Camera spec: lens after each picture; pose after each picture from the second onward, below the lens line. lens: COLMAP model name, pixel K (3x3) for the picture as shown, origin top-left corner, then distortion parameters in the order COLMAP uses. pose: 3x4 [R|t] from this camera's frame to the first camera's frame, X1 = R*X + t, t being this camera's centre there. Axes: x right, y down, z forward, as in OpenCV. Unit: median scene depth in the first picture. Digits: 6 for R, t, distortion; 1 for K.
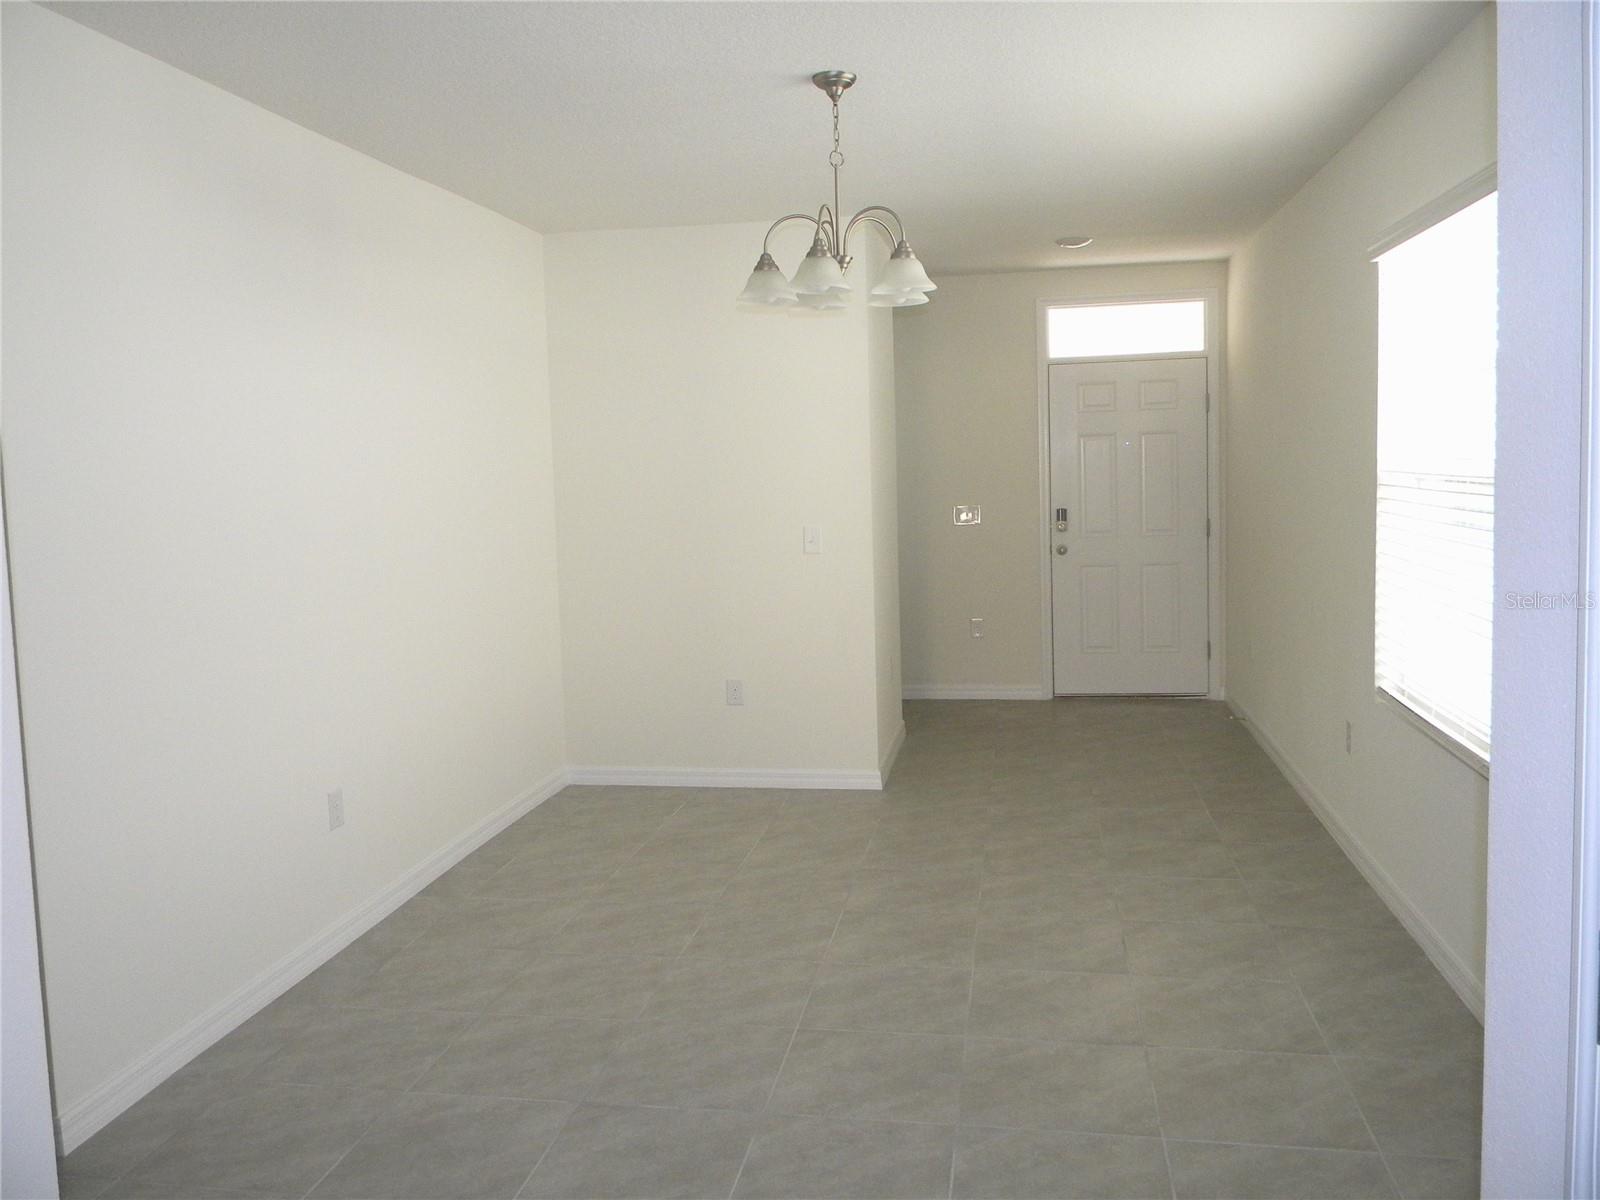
lens RADIAL K [[1299.7, 0, 798.2], [0, 1299.7, 589.4], [0, 0, 1]] dist [0.018986, -0.004918]
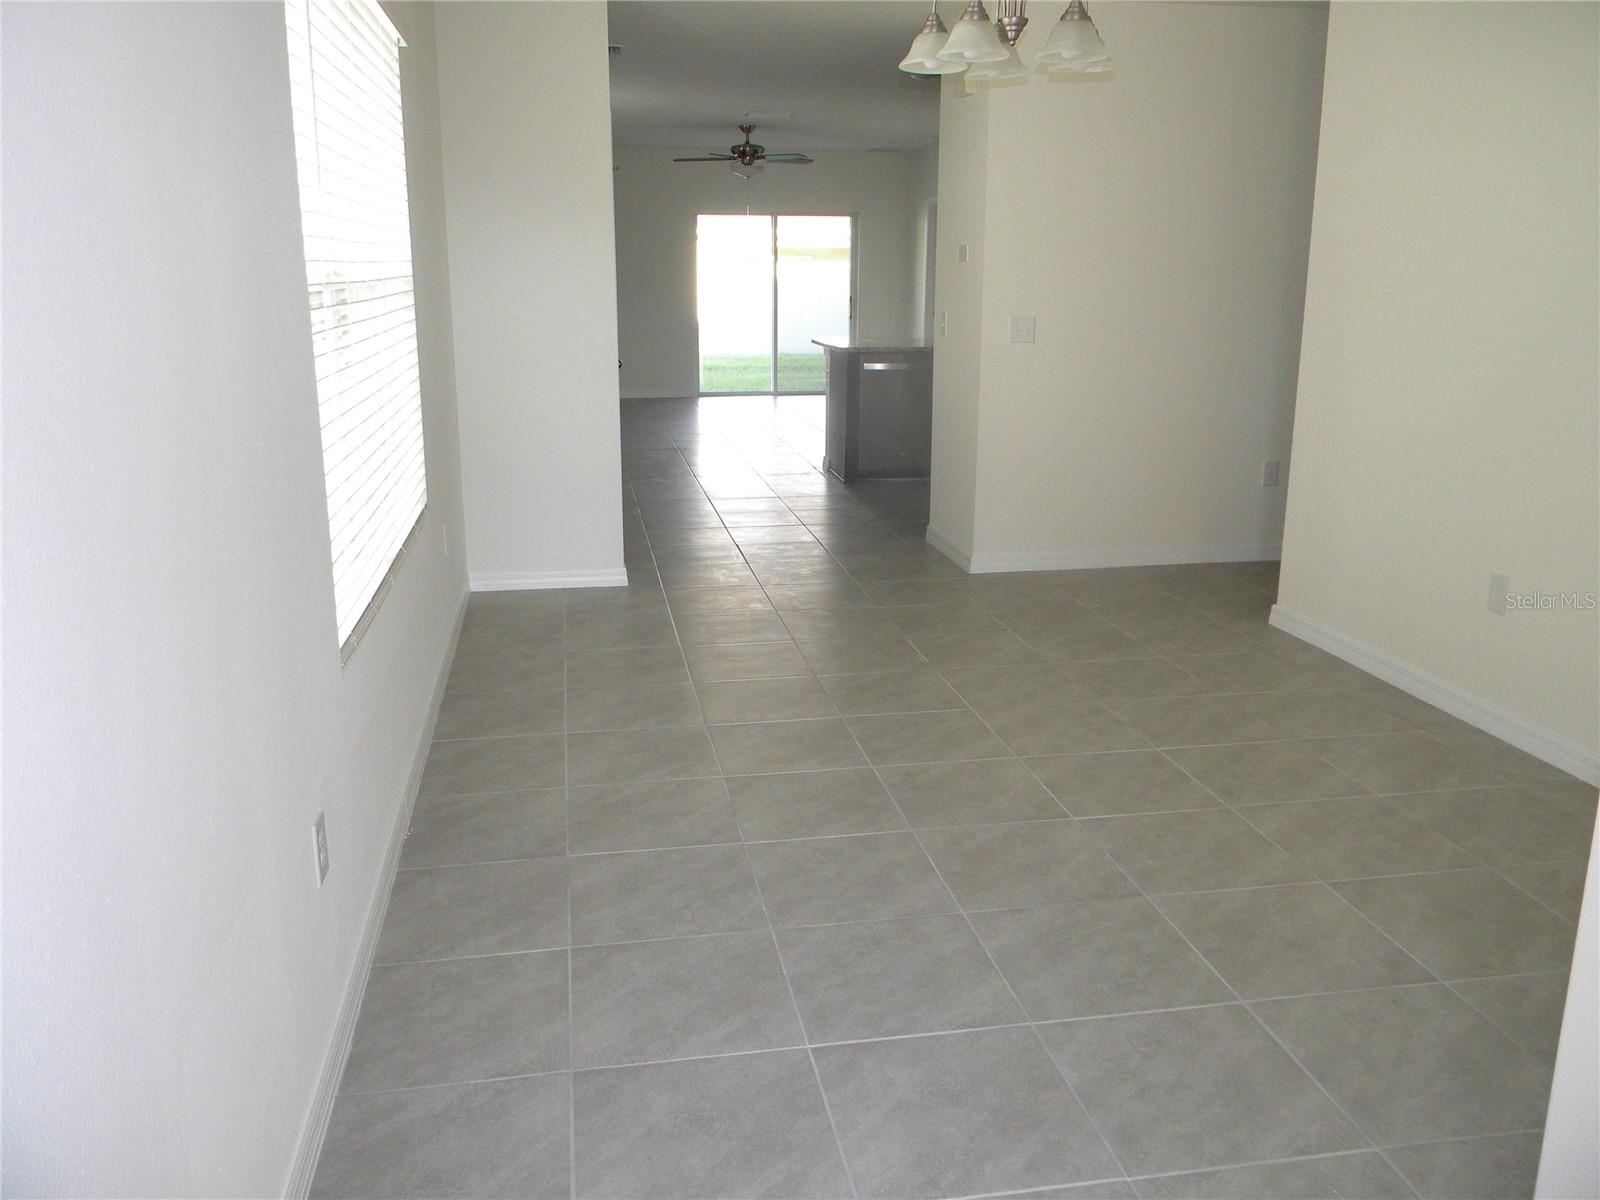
lens RADIAL K [[1299.7, 0, 798.2], [0, 1299.7, 589.4], [0, 0, 1]] dist [0.018986, -0.004918]
pose [[-0.939287, 0.114580, -0.323435, 0.470143], [-0.004250, 0.938642, 0.344867, -0.175643], [0.343105, 0.325304, -0.881168, 1.717924]]
